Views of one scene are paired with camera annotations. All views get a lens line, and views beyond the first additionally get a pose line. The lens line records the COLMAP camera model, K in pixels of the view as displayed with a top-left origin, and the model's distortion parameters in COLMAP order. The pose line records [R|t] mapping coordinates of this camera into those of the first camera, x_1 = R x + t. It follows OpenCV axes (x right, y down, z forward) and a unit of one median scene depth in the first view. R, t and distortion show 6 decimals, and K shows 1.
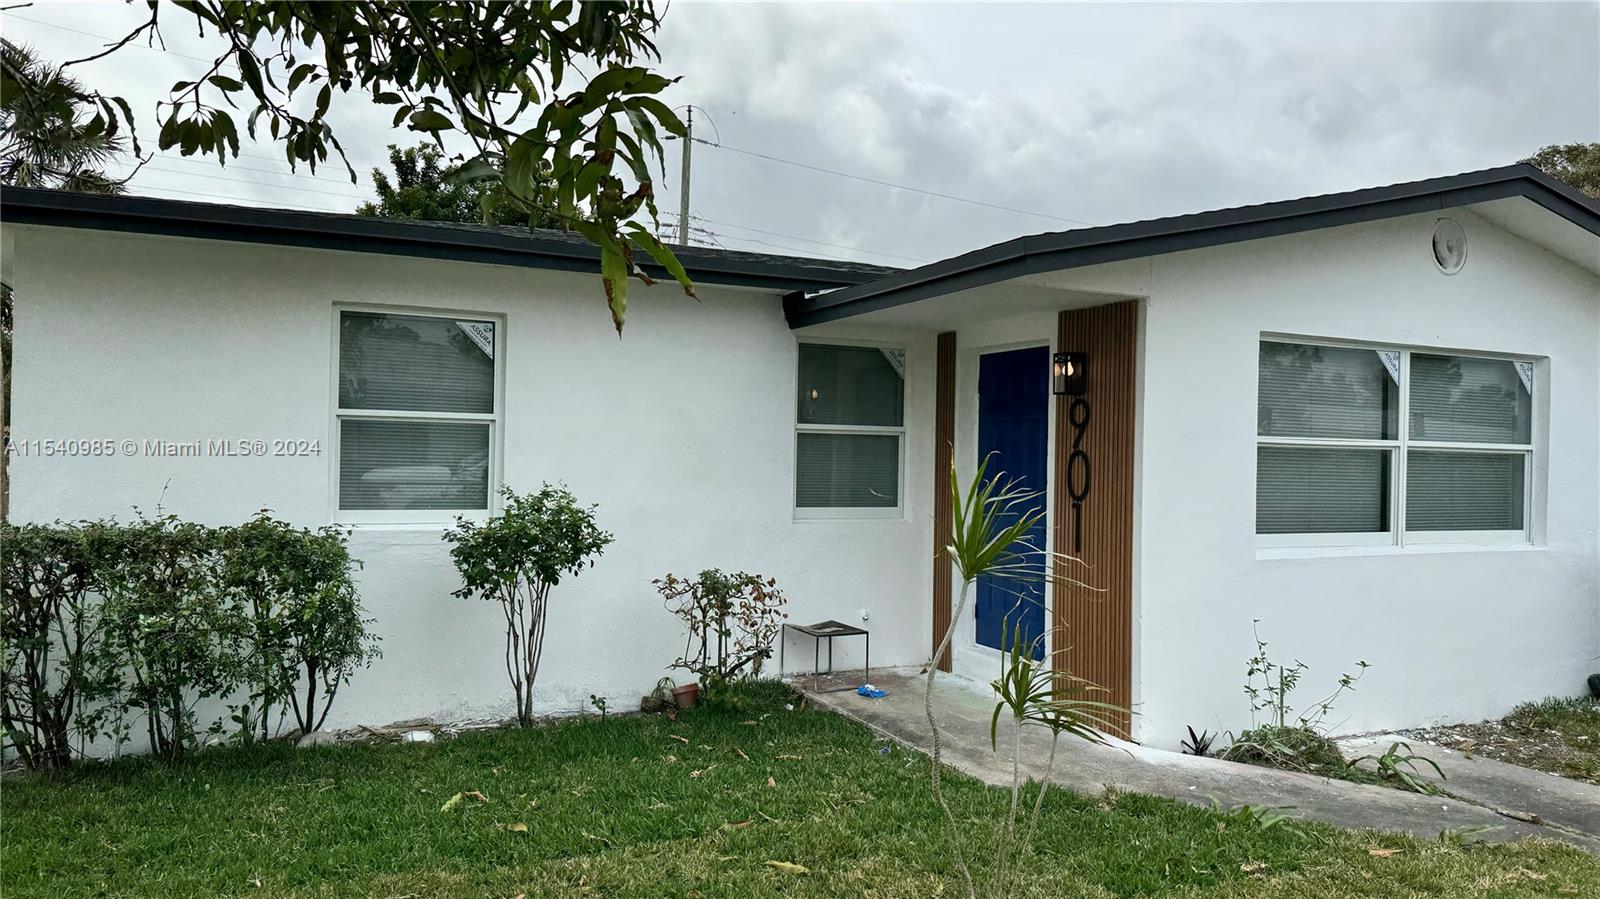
lens RADIAL K [[1119.7, 0, 809.5], [0, 1119.7, 425.0], [0, 0, 1]] dist [0.067372, -0.090747]
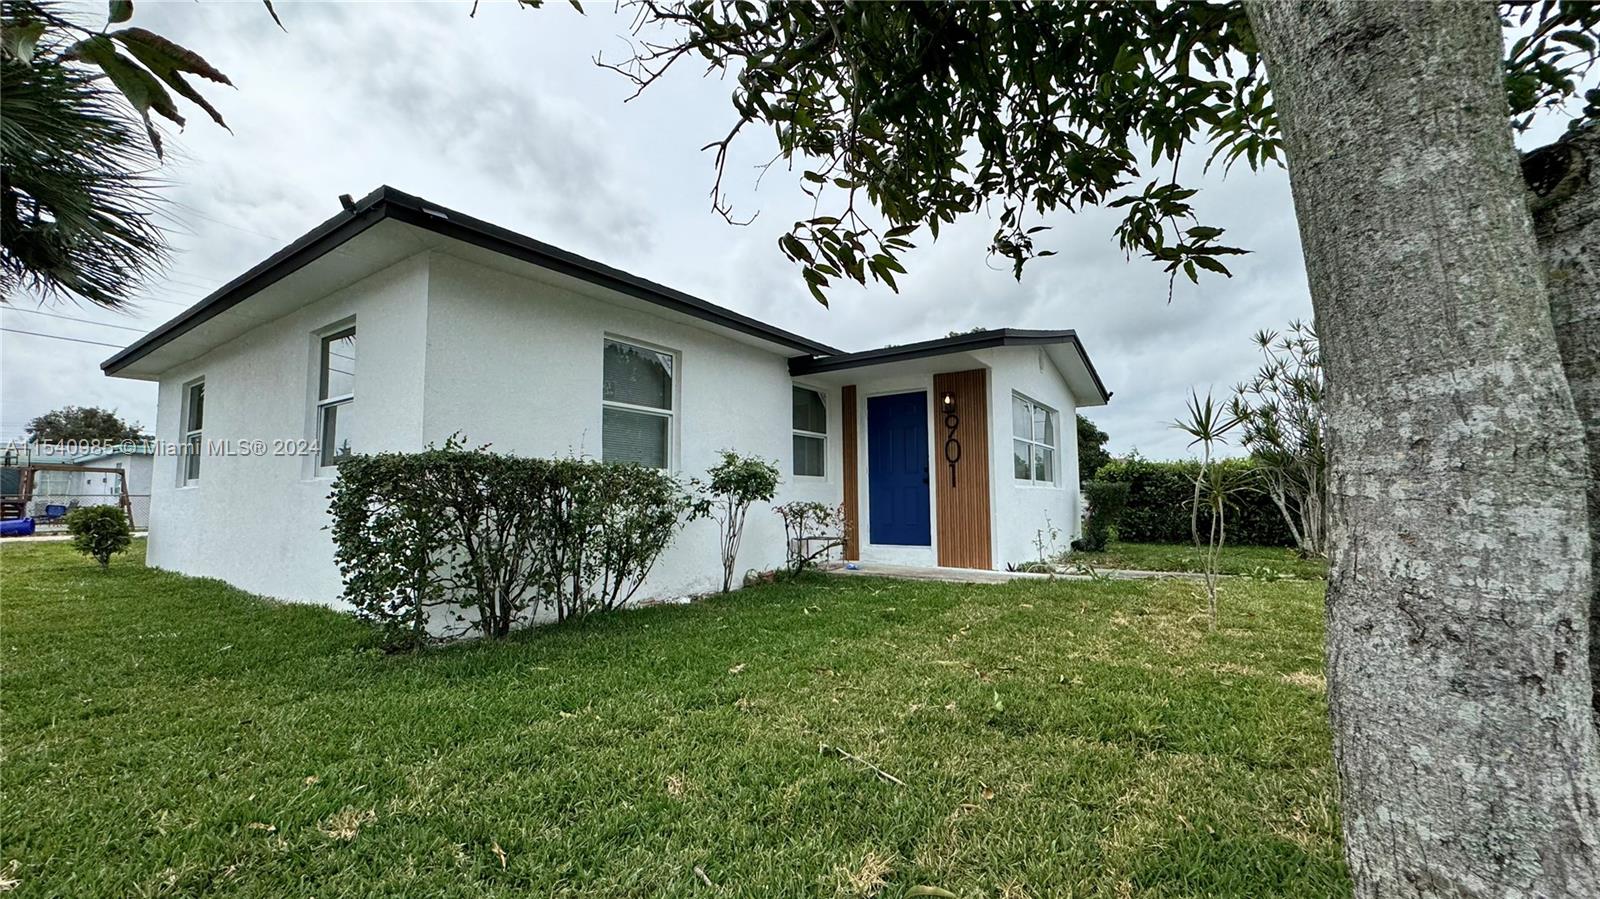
lens RADIAL K [[631.6, 0, 796.5], [0, 631.6, 447.0], [0, 0, 1]] dist [-0.001802, 0.000374]
pose [[0.870984, 0.015221, 0.491075, -0.595064], [0.012849, 0.998472, -0.053737, 0.097512], [-0.491143, 0.053114, 0.869458, 0.115386]]
